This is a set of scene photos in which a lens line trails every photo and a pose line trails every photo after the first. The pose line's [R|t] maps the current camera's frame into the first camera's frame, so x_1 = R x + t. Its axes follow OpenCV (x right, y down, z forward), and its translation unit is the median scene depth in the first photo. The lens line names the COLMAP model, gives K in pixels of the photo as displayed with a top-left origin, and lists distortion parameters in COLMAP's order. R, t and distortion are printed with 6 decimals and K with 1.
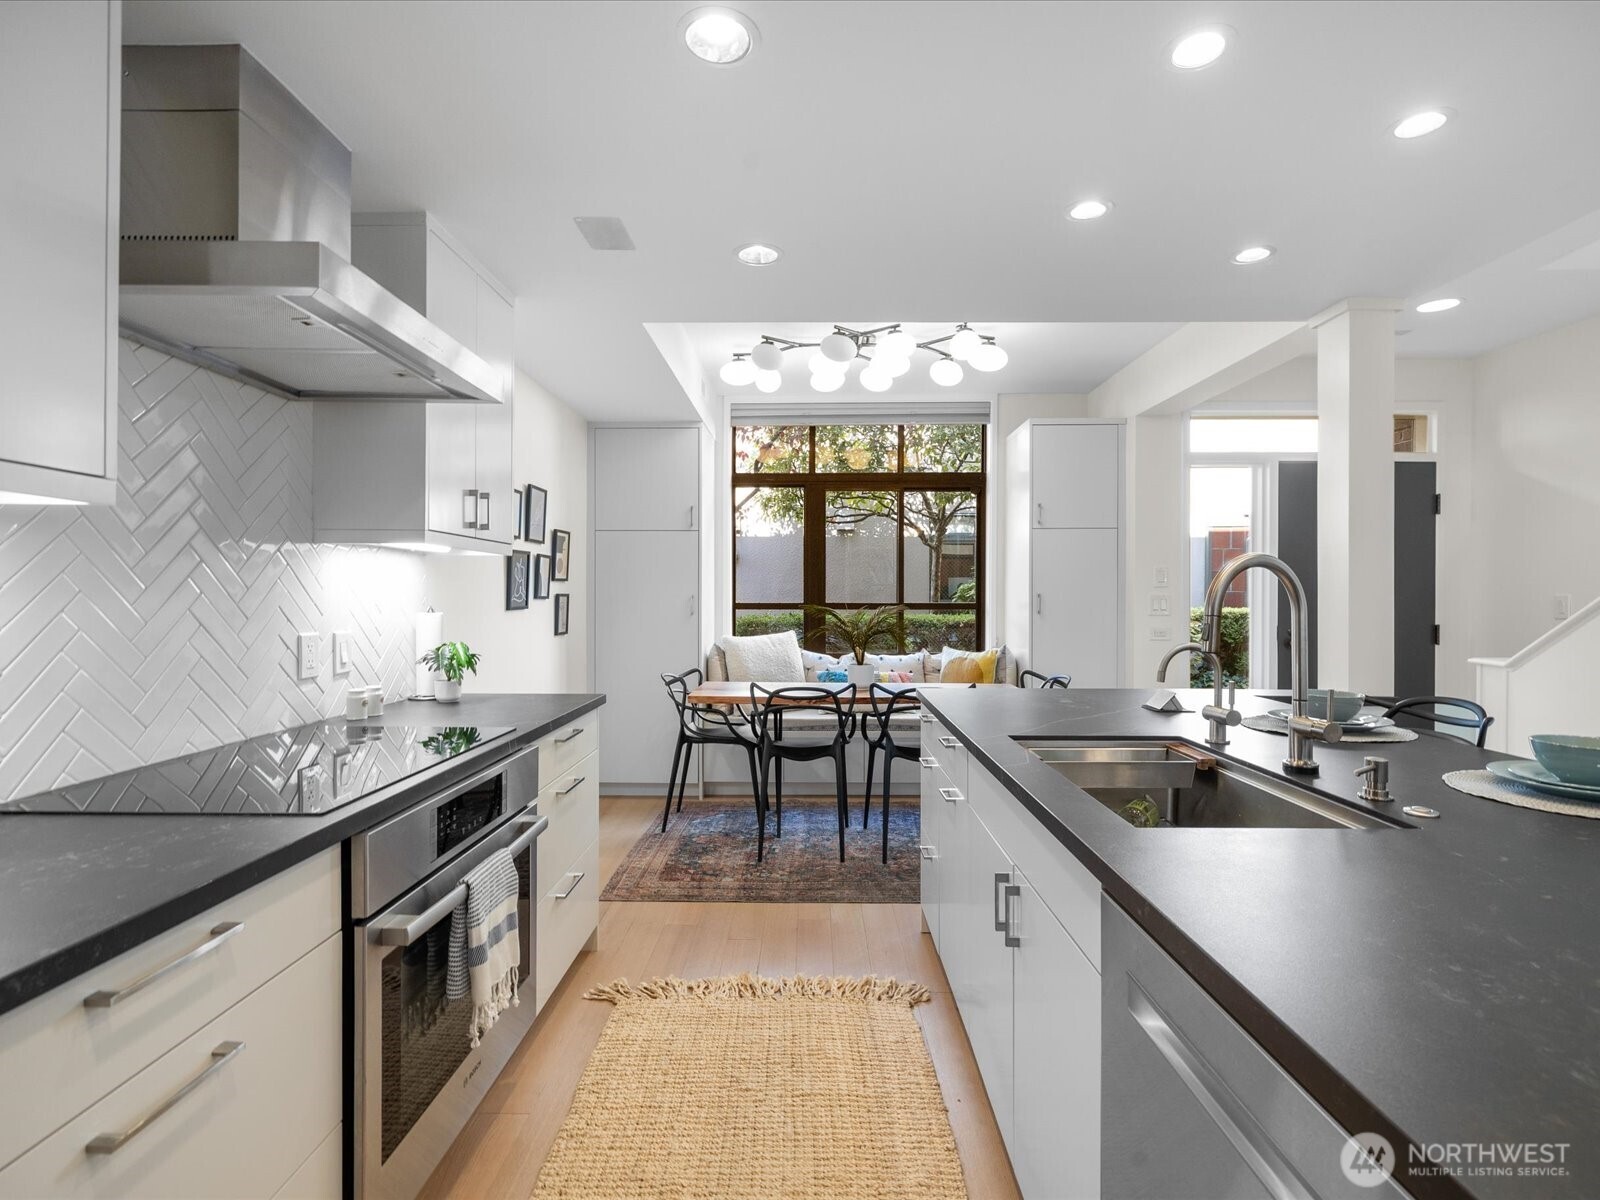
lens RADIAL K [[761.7, 0, 804.8], [0, 761.7, 596.9], [0, 0, 1]] dist [0.000591, 0.000555]
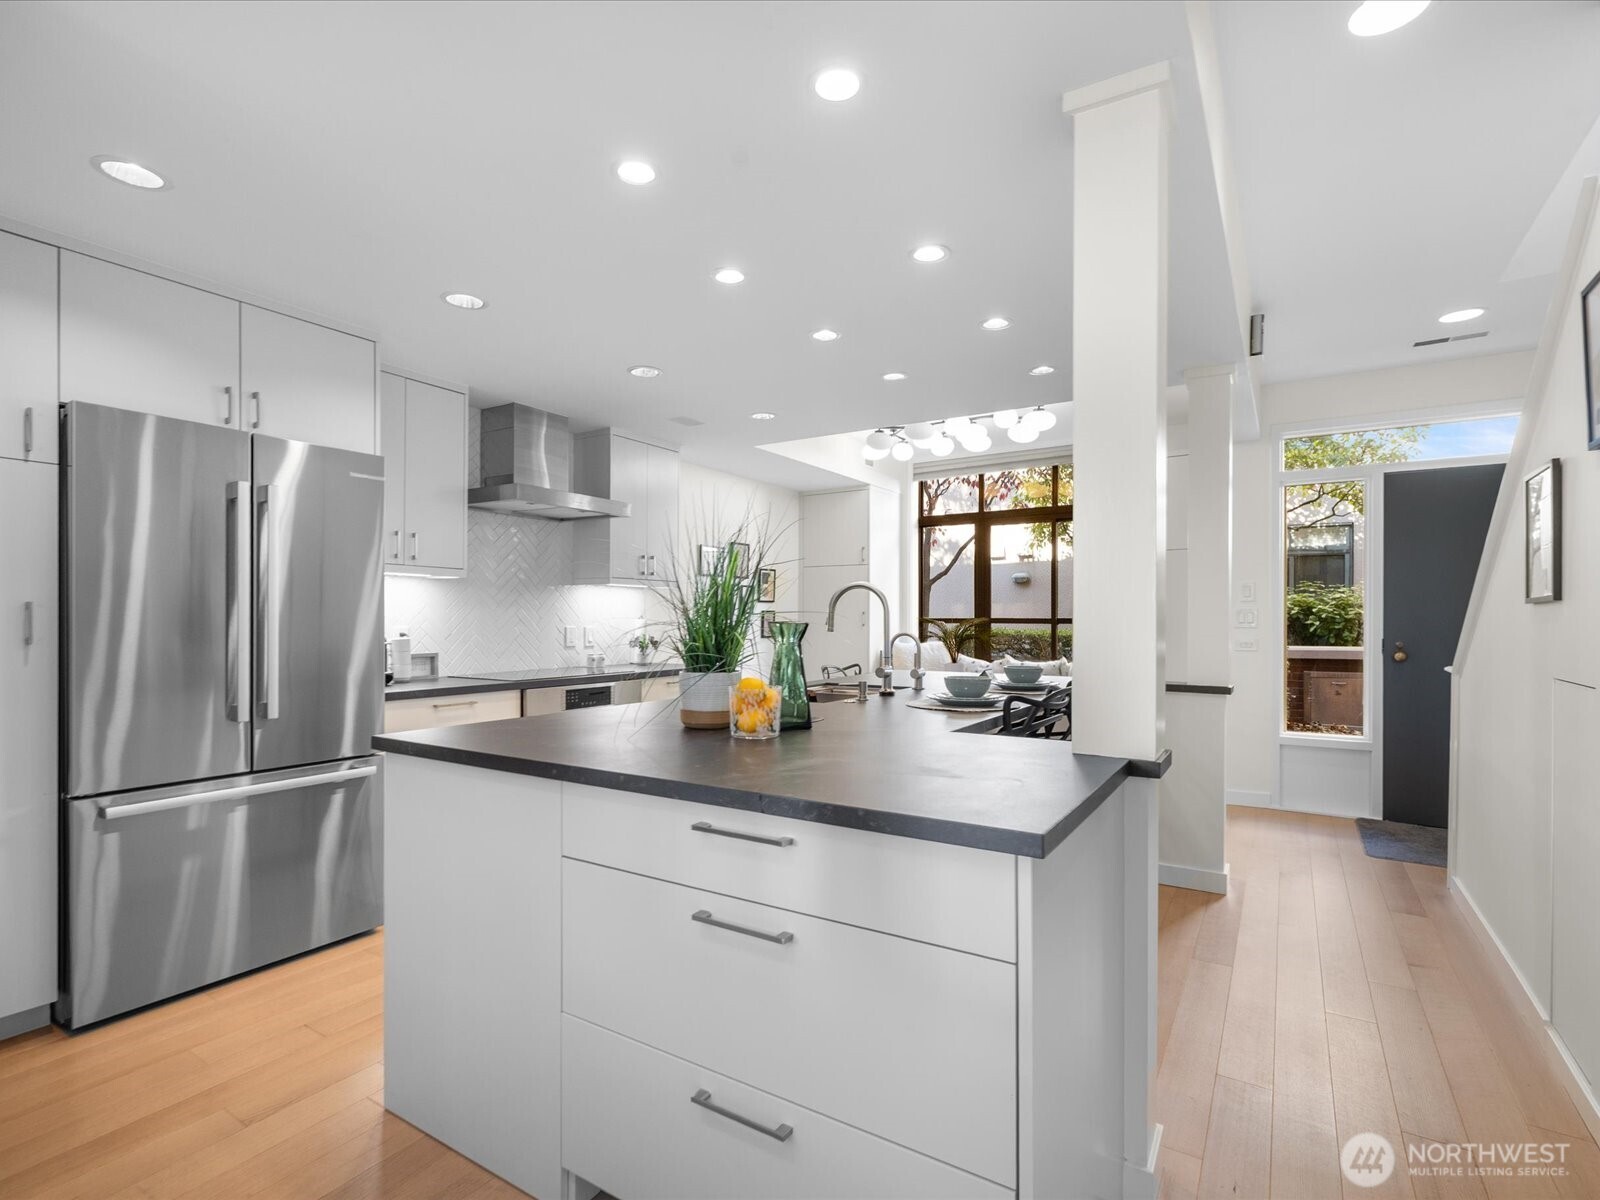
lens RADIAL K [[777.4, 0, 793.3], [0, 777.4, 628.6], [0, 0, 1]] dist [-0.000573, -0.000049]
pose [[0.845541, 0.004988, -0.533887, 0.605031], [-0.000004, 0.999956, 0.009336, 0.018540], [0.533910, -0.007892, 0.845504, -0.308587]]
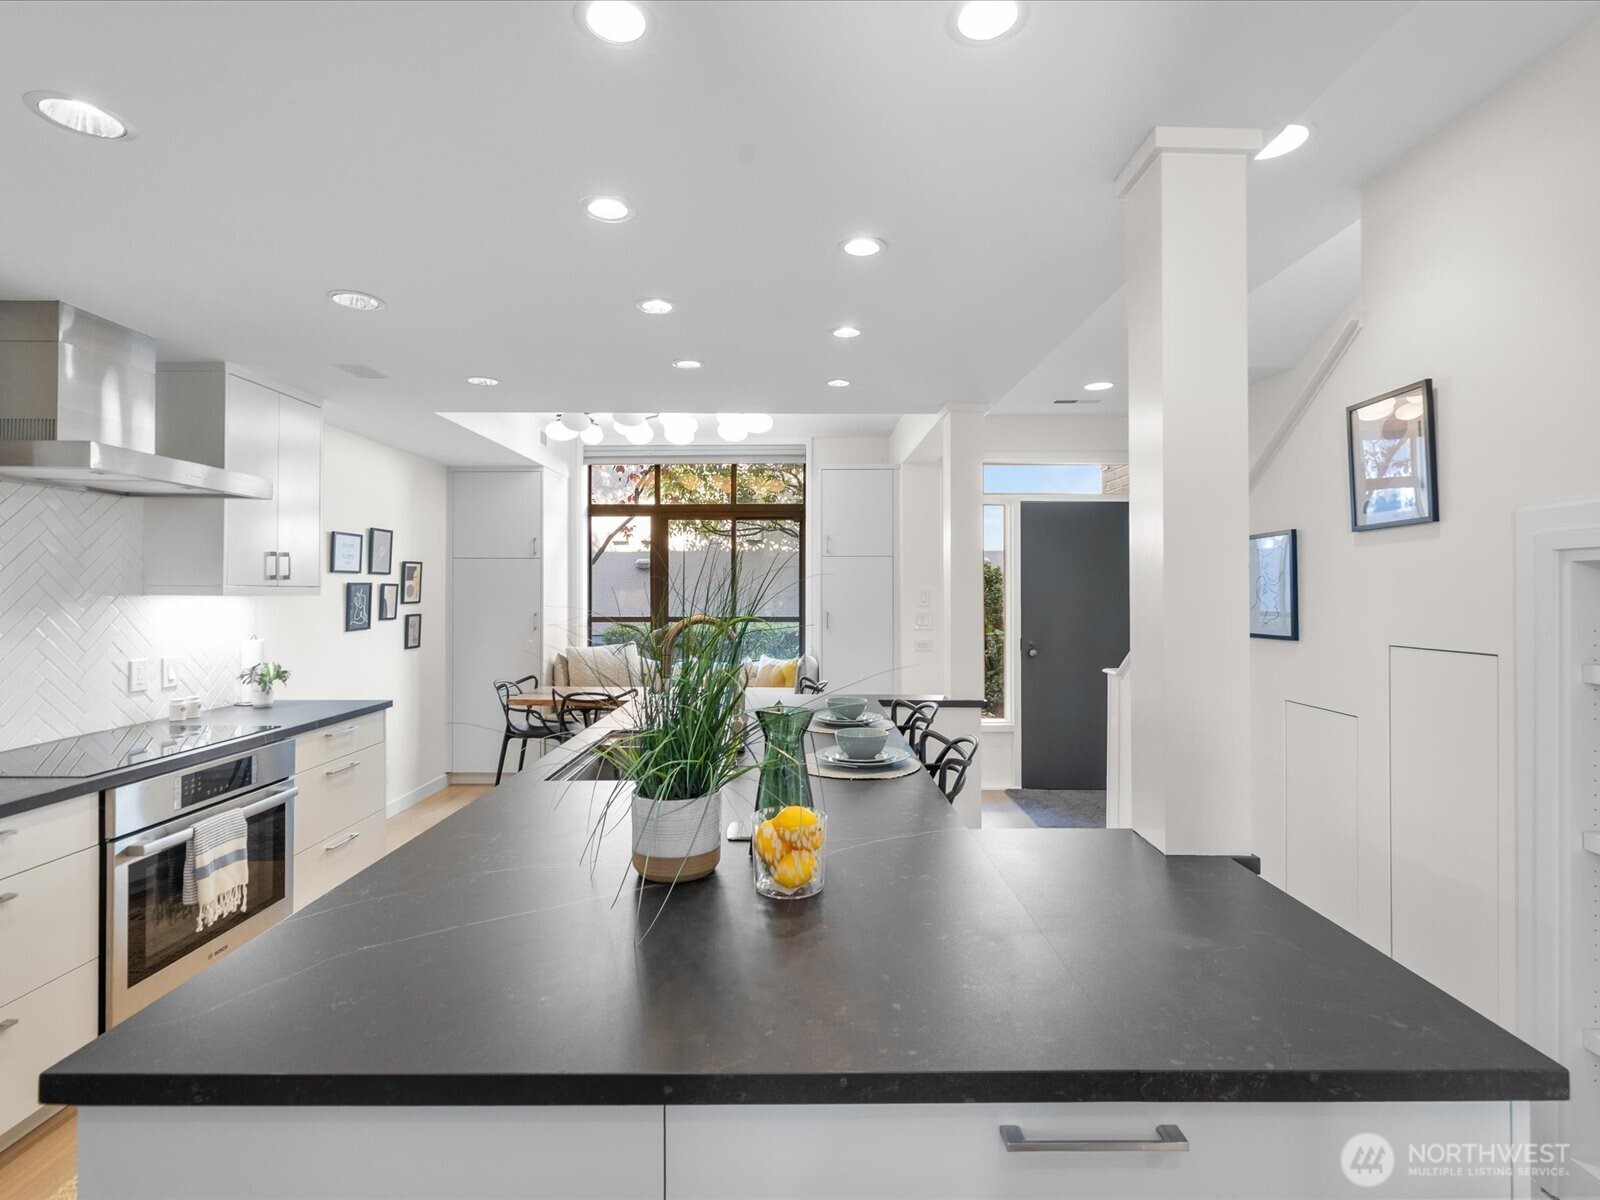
lens RADIAL K [[769.6, 0, 802.4], [0, 769.6, 584.6], [0, 0, 1]] dist [-0.001202, 0.000412]
pose [[0.999947, -0.002002, 0.010070, 0.312755], [0.002103, 0.999948, -0.010024, -0.041059], [-0.010049, 0.010045, 0.999899, -0.243507]]
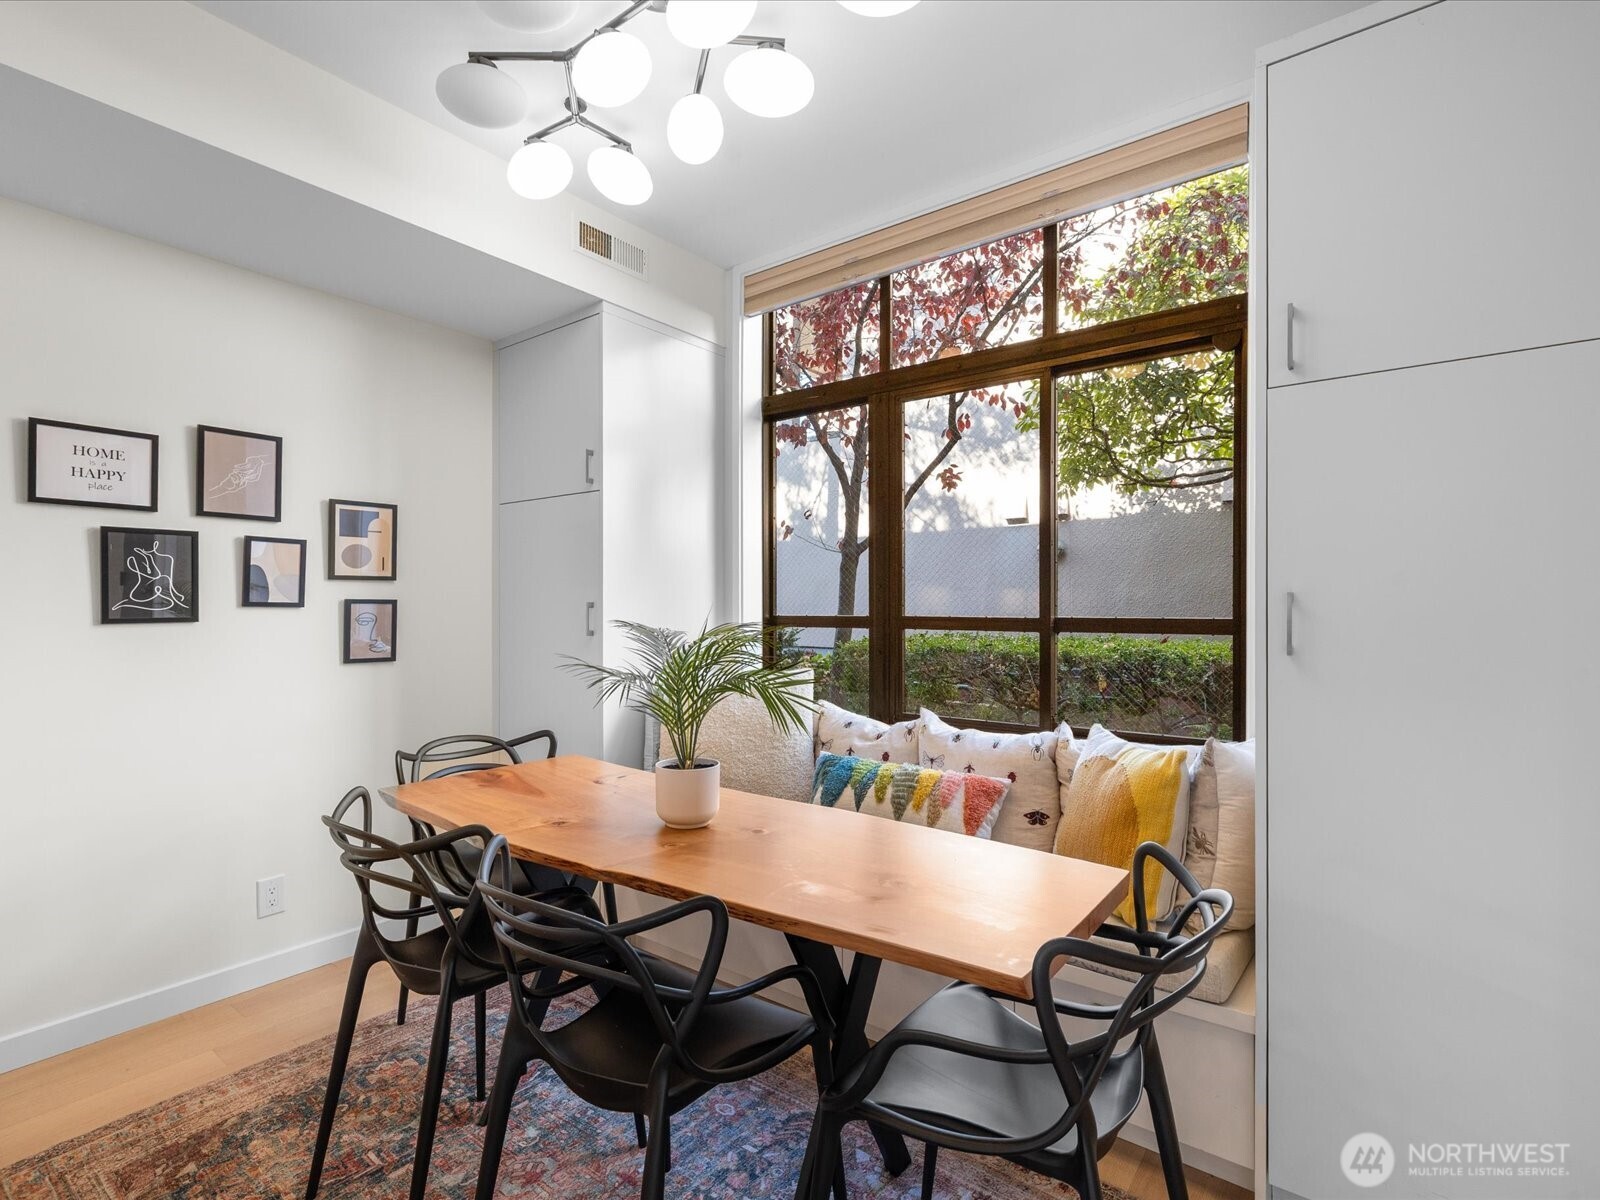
lens RADIAL K [[769.3, 0, 799.3], [0, 769.3, 612.4], [0, 0, 1]] dist [-0.000028, 0.000154]
pose [[0.796851, 0.003281, -0.604167, 0.411679], [-0.001451, 0.999993, 0.003517, 0.004560], [0.604174, -0.001926, 0.796850, 0.768210]]
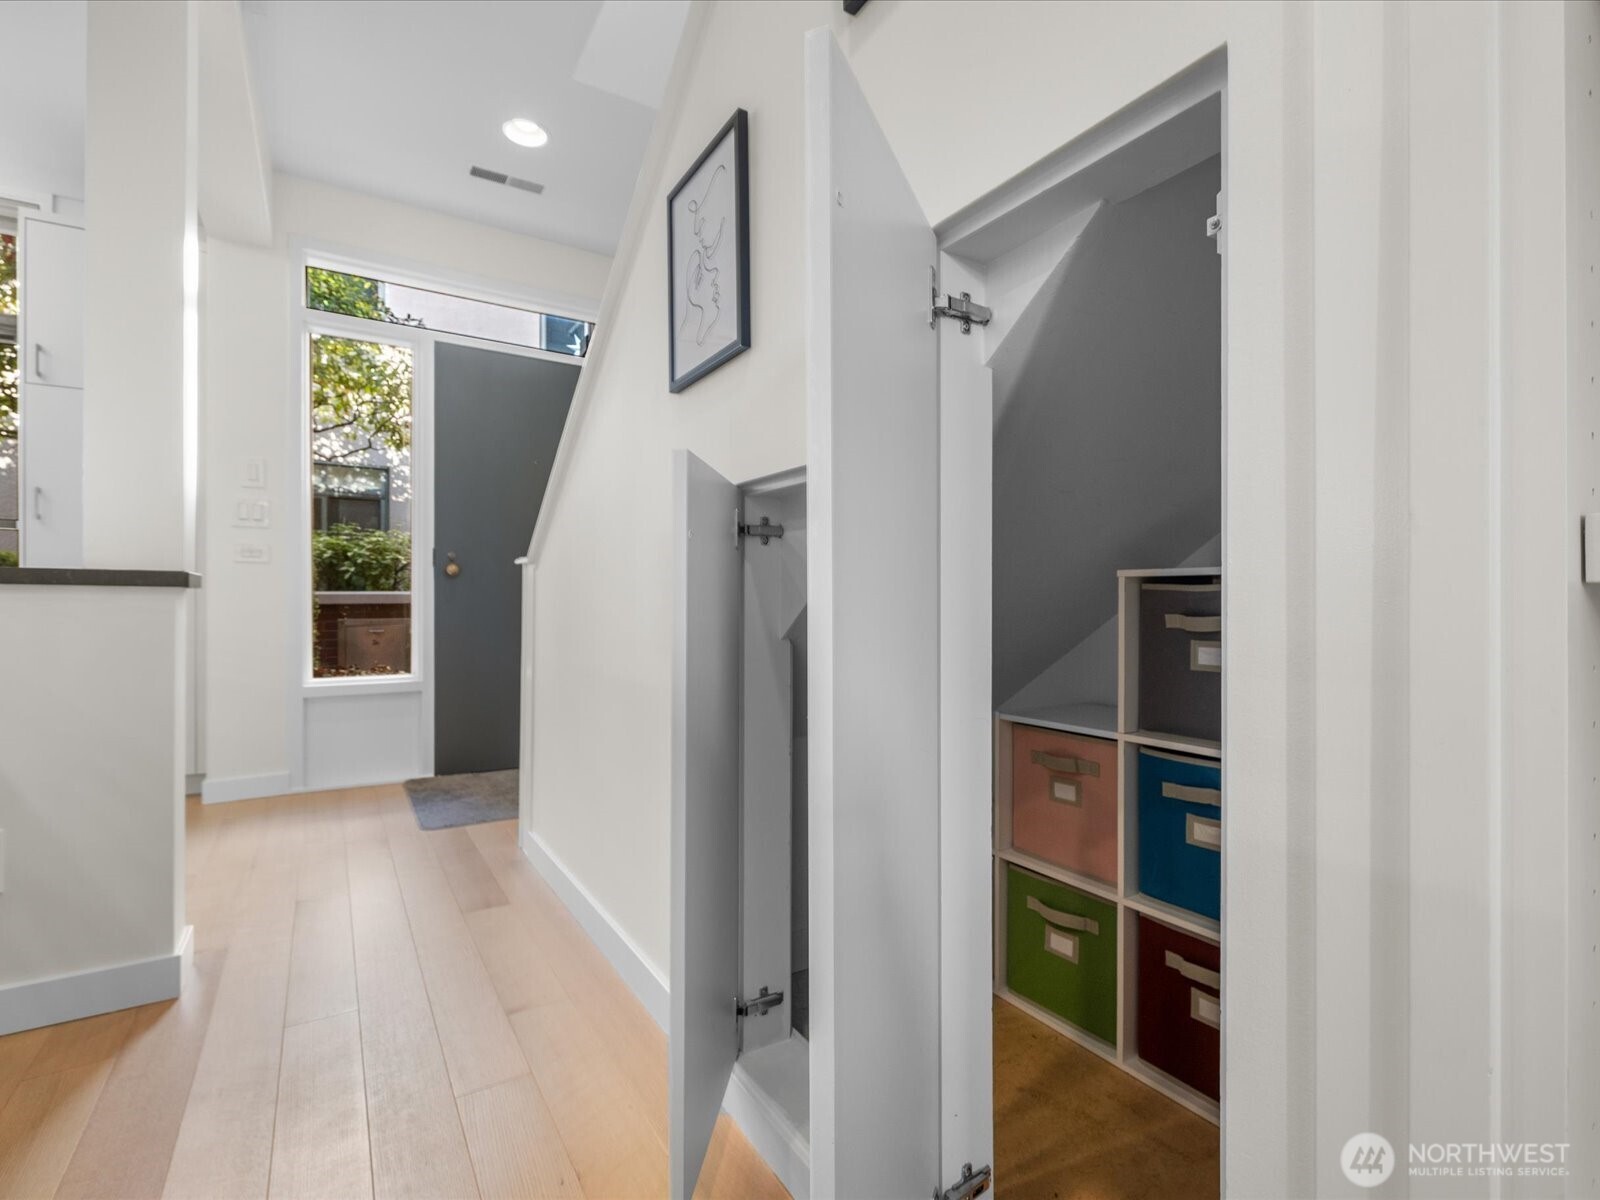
lens RADIAL K [[749.0, 0, 800.0], [0, 749.0, 600.0], [0, 0, 1]] dist [-0.003670, -0.000275]
pose [[0.841761, 0.001574, 0.539848, 0.616849], [0.000712, 0.999992, -0.004026, 0.112990], [-0.539850, 0.003774, 0.841753, 0.173093]]
